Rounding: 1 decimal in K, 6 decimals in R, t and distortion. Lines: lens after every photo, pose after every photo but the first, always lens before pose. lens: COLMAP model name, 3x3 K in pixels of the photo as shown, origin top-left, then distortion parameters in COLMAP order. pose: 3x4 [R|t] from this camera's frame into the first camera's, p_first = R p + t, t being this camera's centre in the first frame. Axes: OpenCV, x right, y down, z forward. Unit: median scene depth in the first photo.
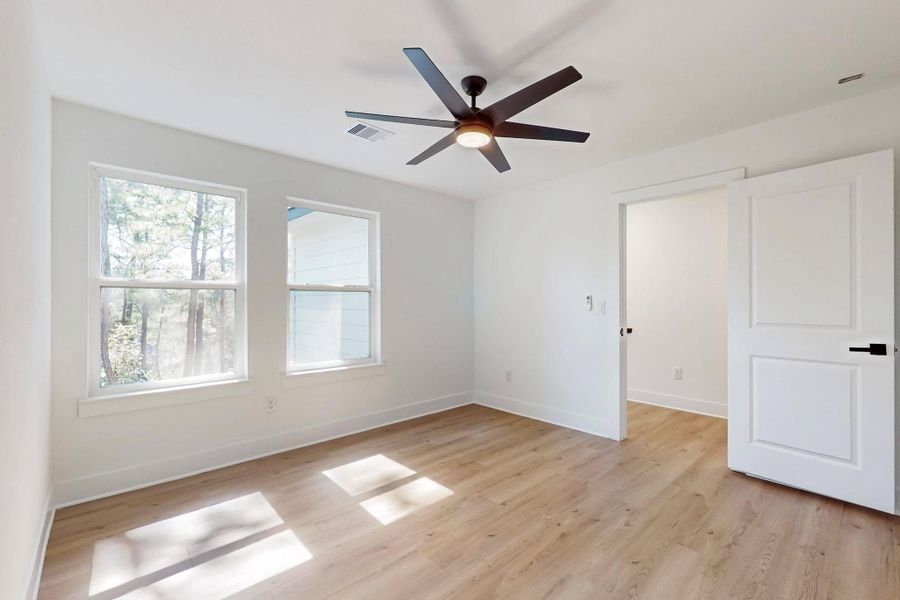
lens RADIAL K [[389.2, 0, 450.0], [0, 389.2, 300.0], [0, 0, 1]] dist [-0.002380, -0.000343]
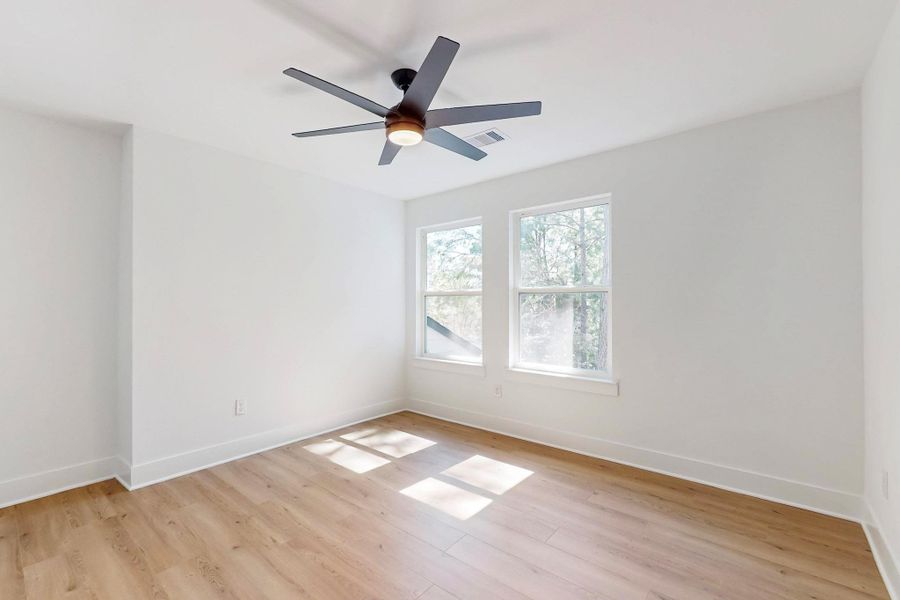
lens RADIAL K [[413.1, 0, 450.0], [0, 413.1, 300.0], [0, 0, 1]] dist [0.000576, -0.000112]
pose [[0.107970, -0.008097, -0.994121, 0.981866], [0.003250, 0.999964, -0.007792, 0.001984], [0.994149, -0.002389, 0.107992, 0.906319]]
